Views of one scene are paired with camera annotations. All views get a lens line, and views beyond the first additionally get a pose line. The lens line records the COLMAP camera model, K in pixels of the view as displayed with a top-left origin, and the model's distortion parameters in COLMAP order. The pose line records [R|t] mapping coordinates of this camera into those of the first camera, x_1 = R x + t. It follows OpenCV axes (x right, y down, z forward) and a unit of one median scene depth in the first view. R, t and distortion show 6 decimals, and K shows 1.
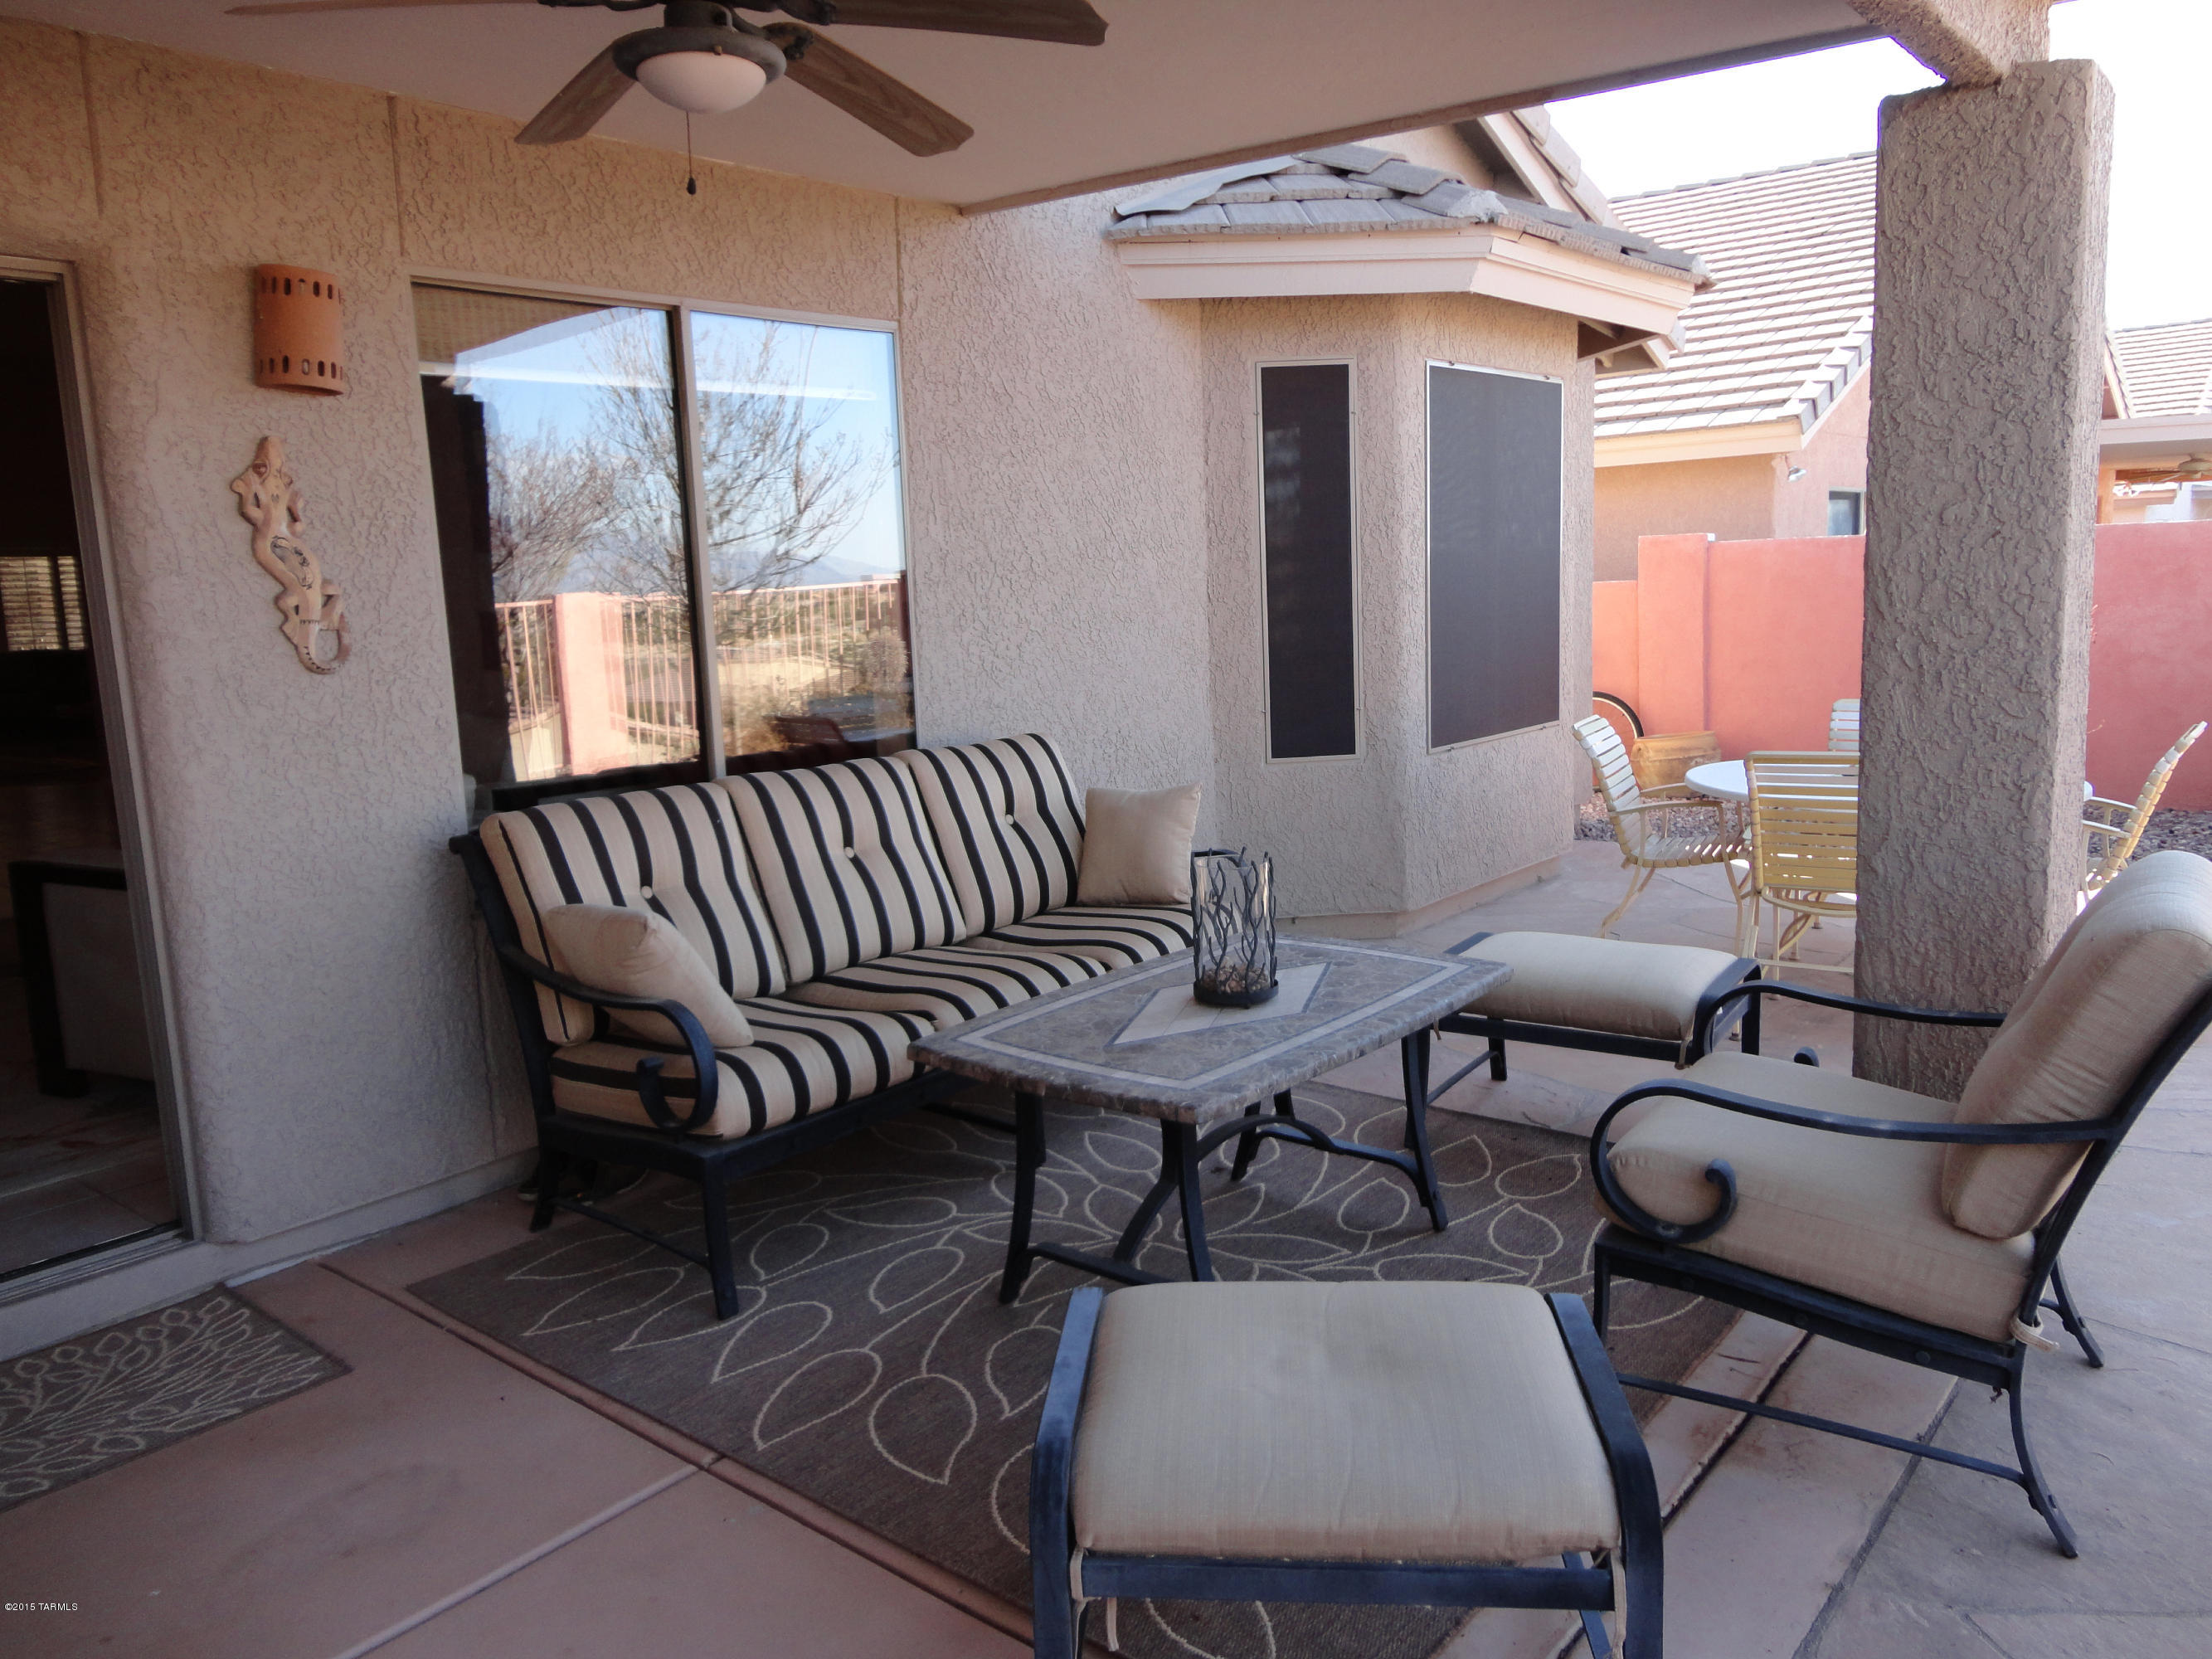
lens RADIAL K [[1596.9, 0, 1109.6], [0, 1596.9, 828.0], [0, 0, 1]] dist [-0.013698, 0.004917]
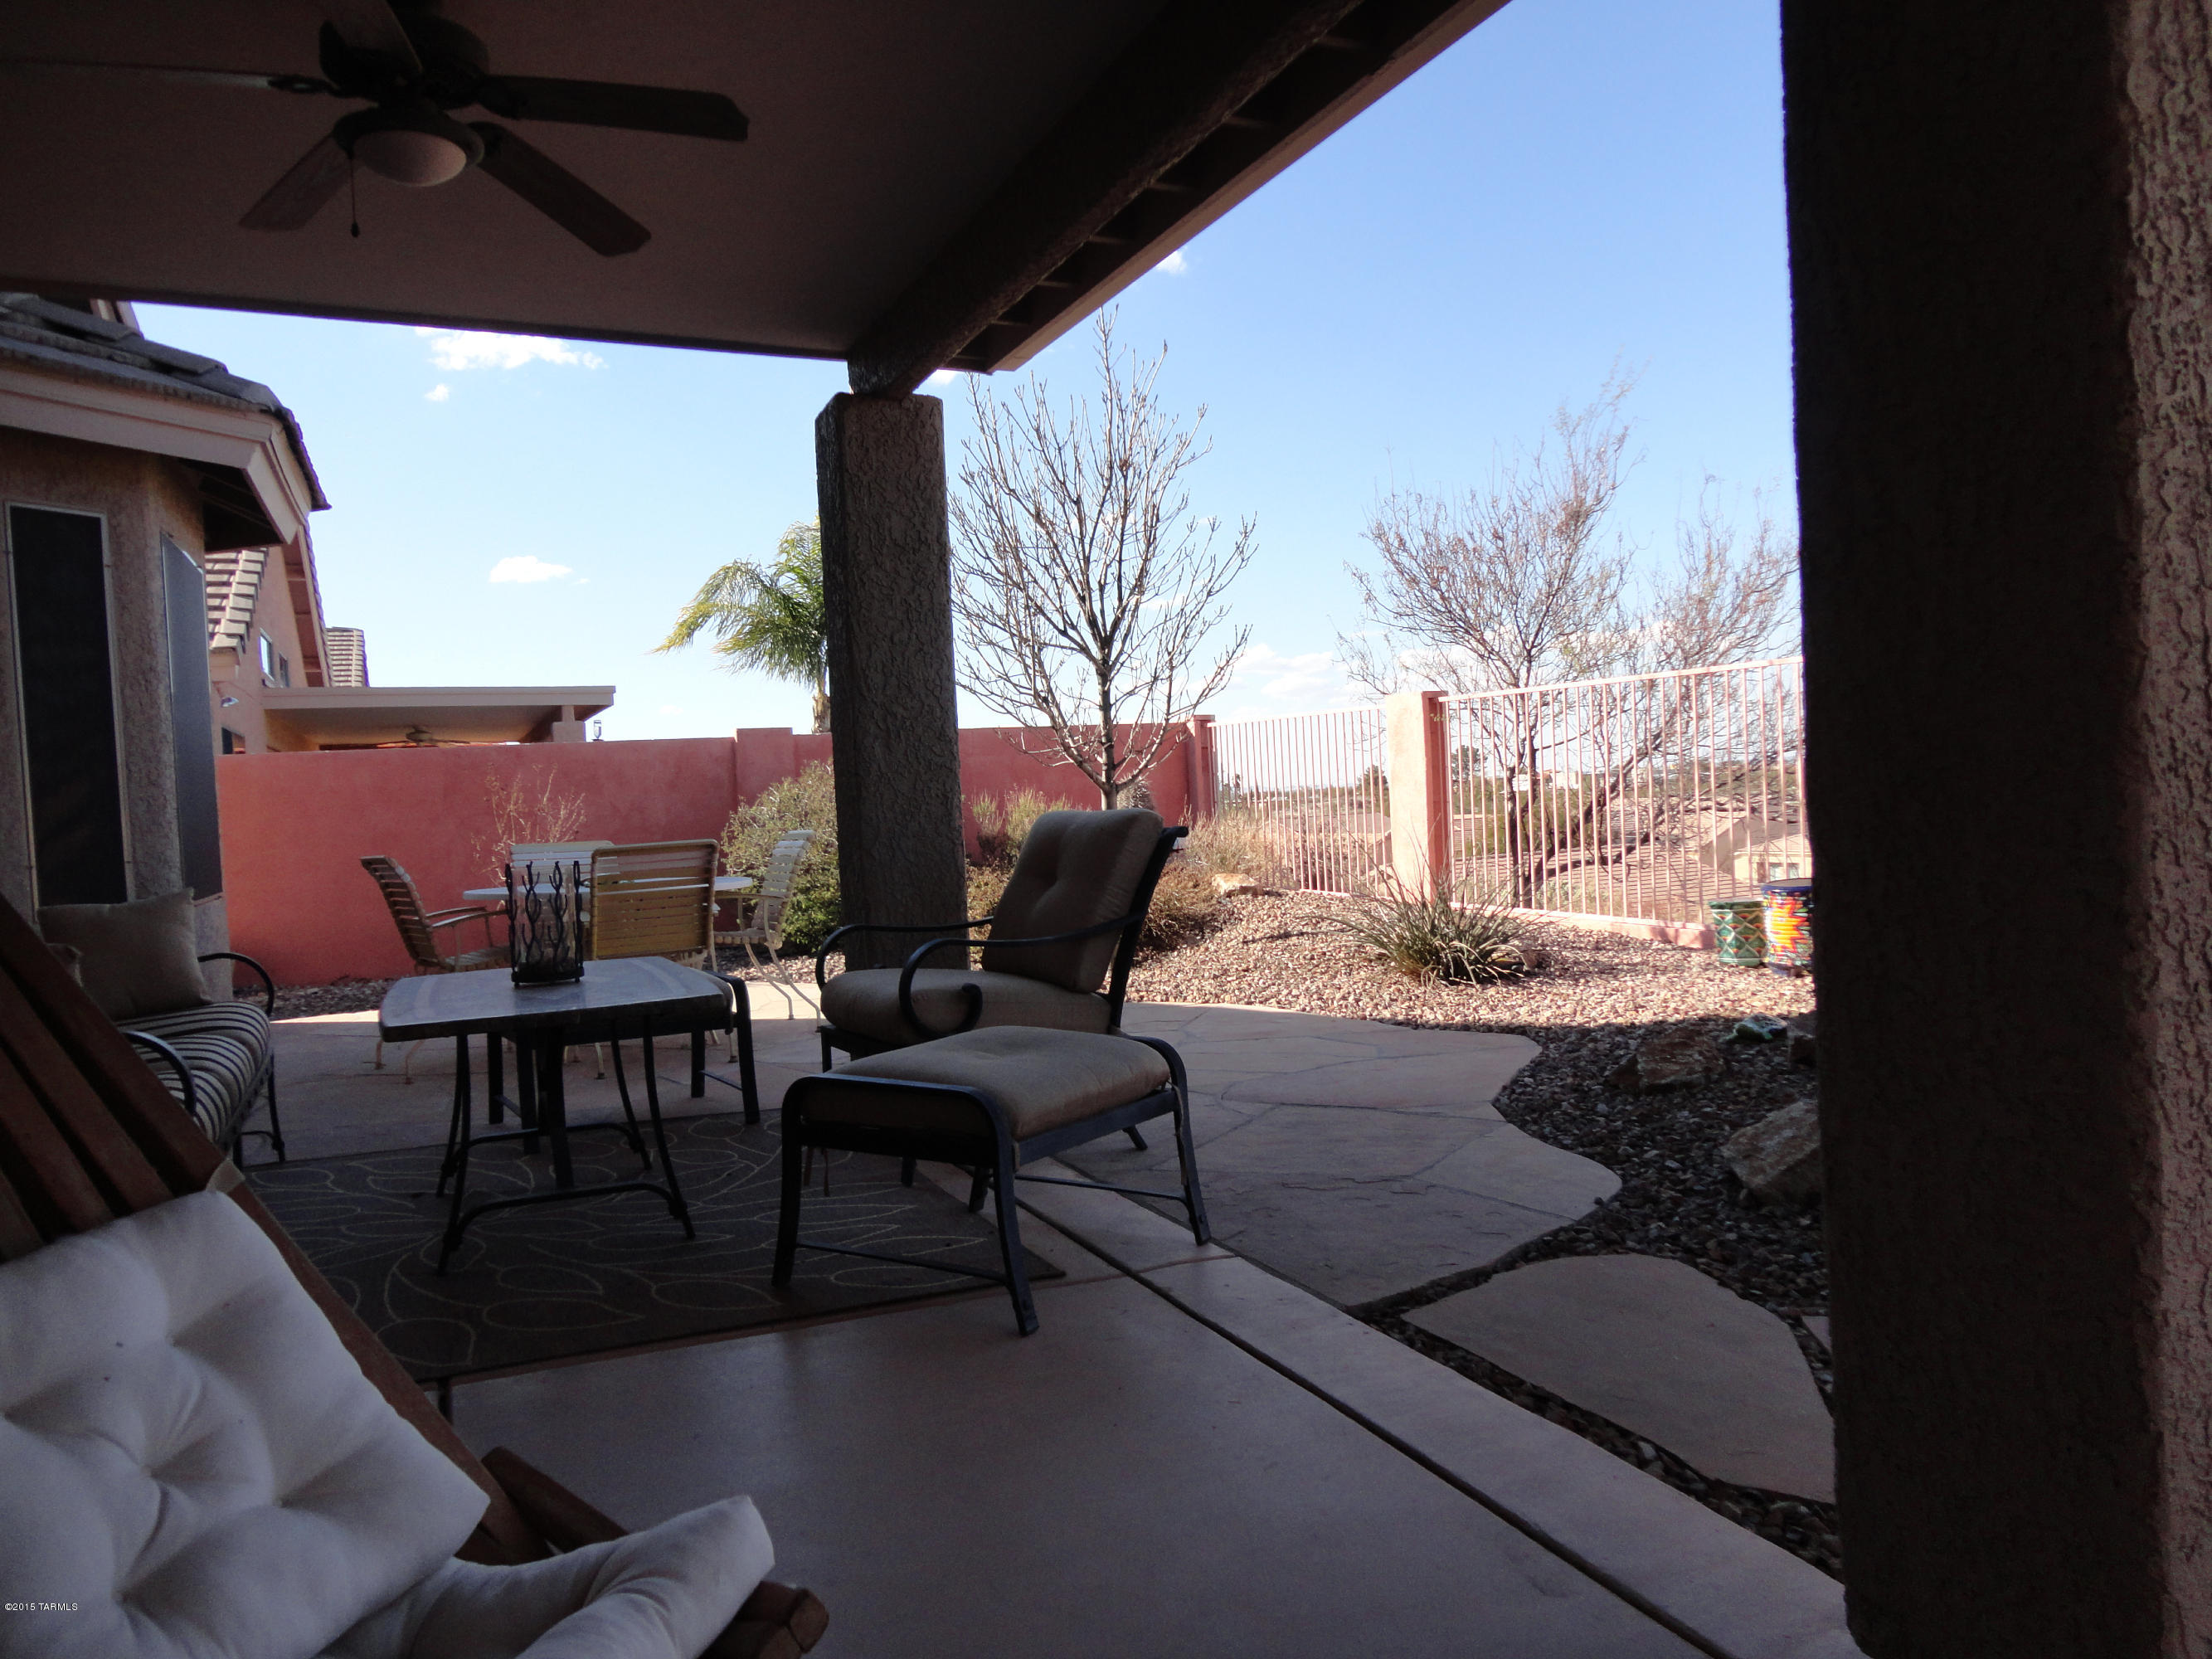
lens RADIAL K [[1596.9, 0, 1107.0], [0, 1596.9, 828.6], [0, 0, 1]] dist [-0.013698, 0.004917]
pose [[0.474676, -0.016996, 0.879996, -0.859431], [0.171665, 0.982401, -0.073623, 0.165062], [-0.863258, 0.186012, 0.469240, 0.044672]]
